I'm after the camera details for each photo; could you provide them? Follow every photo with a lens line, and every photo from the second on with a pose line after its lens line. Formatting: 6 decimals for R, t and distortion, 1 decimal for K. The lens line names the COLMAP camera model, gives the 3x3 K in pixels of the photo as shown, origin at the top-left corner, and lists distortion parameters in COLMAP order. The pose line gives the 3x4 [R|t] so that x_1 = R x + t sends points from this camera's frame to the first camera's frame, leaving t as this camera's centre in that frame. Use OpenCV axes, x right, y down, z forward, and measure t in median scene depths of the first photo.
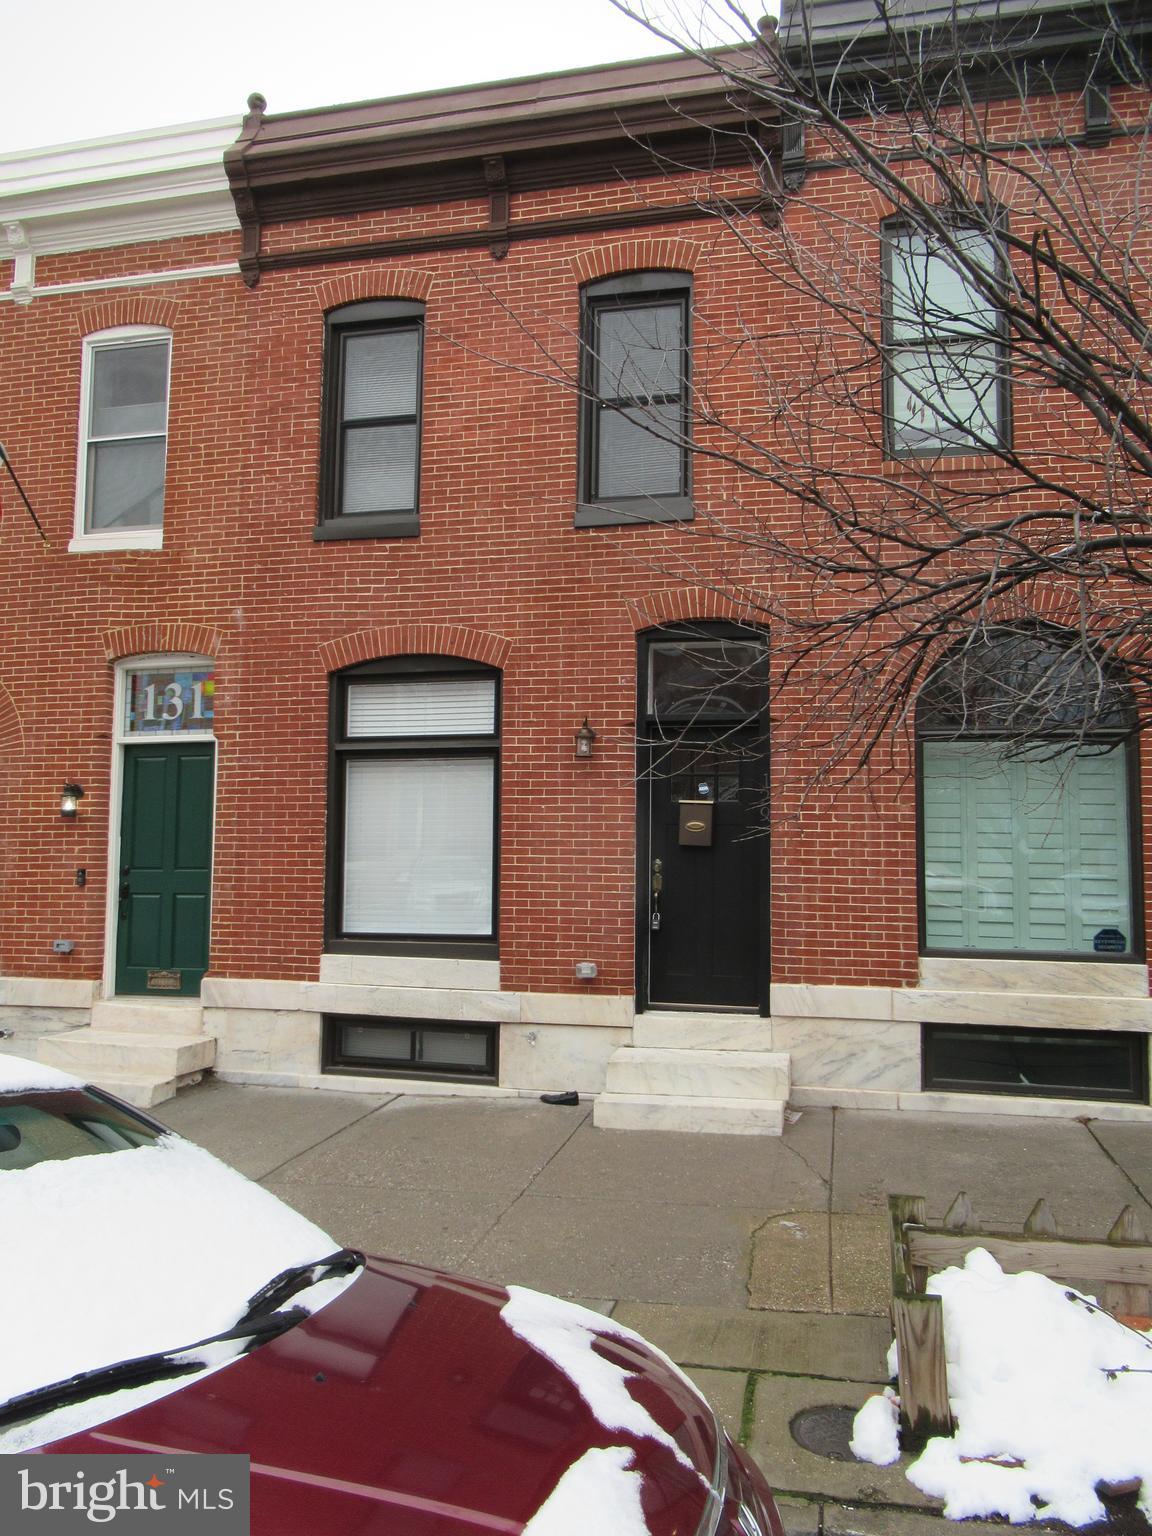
lens RADIAL K [[1111.5, 0, 583.8], [0, 1111.5, 760.2], [0, 0, 1]] dist [-0.010144, -0.002700]
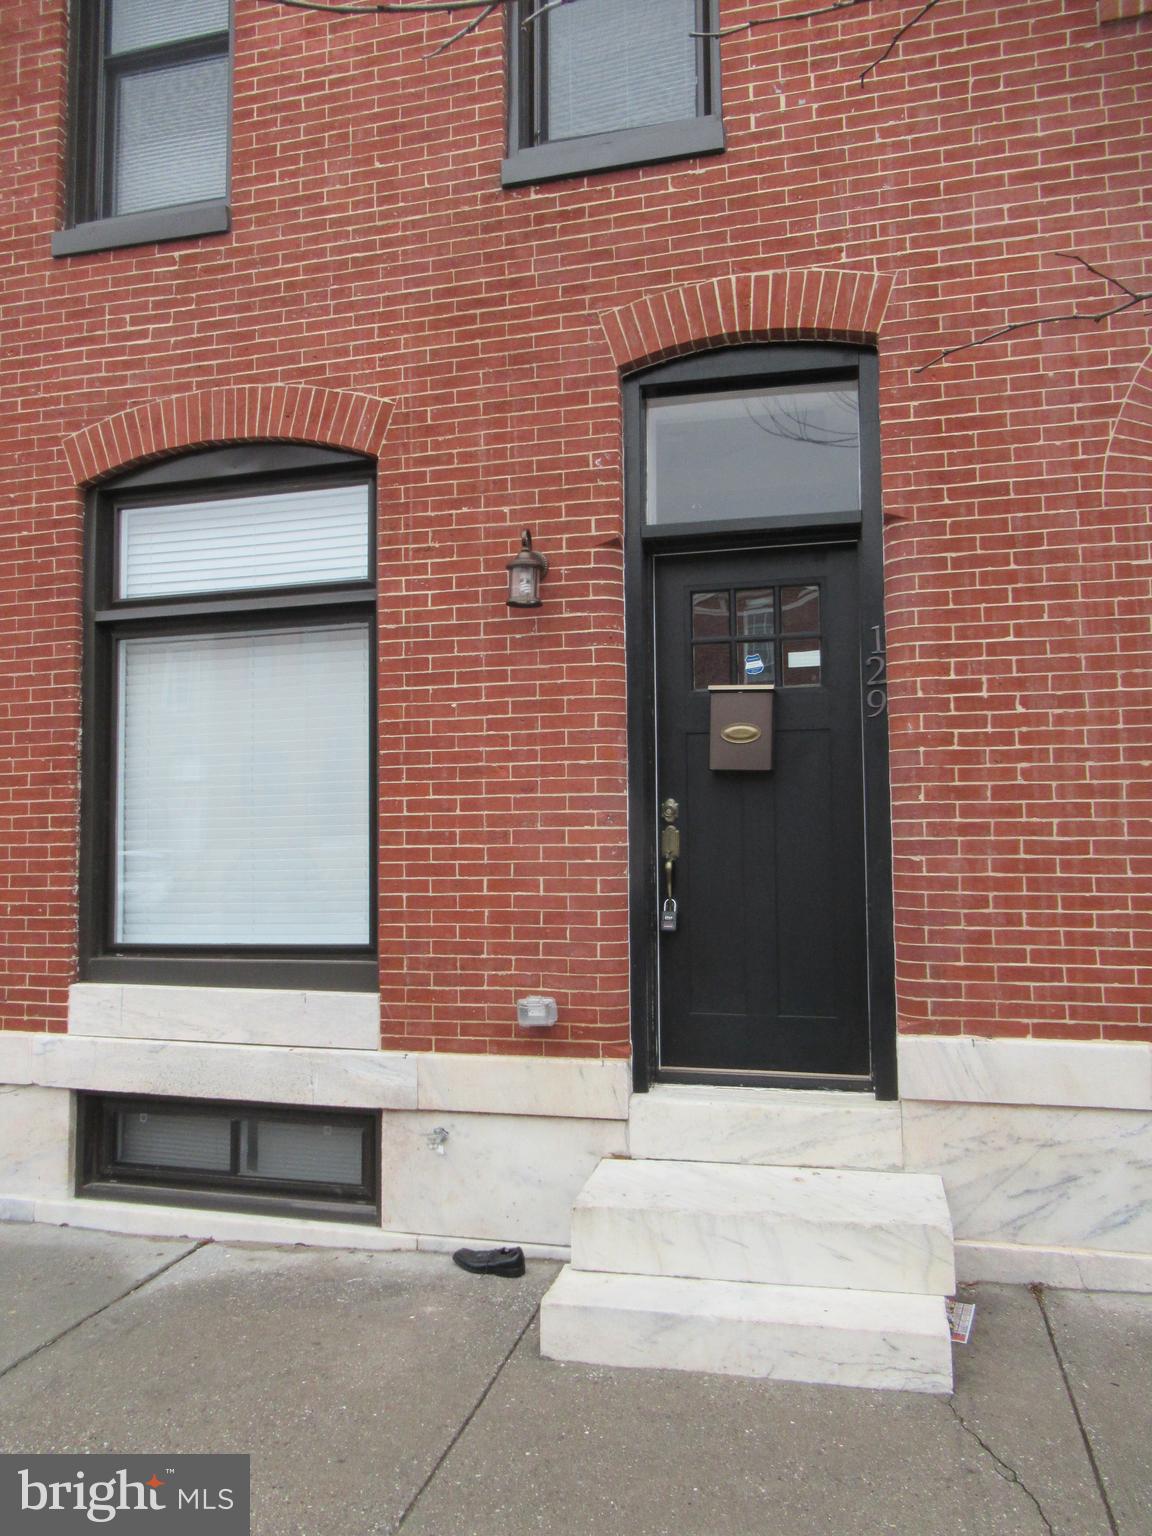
lens RADIAL K [[1134.0, 0, 576.0], [0, 1134.0, 768.0], [0, 0, 1]] dist [-0.005768, 0.000132]
pose [[0.999207, -0.023992, -0.031778, 0.038568], [0.024947, 0.999239, 0.029998, 0.056820], [0.031035, -0.030767, 0.999045, 0.452639]]
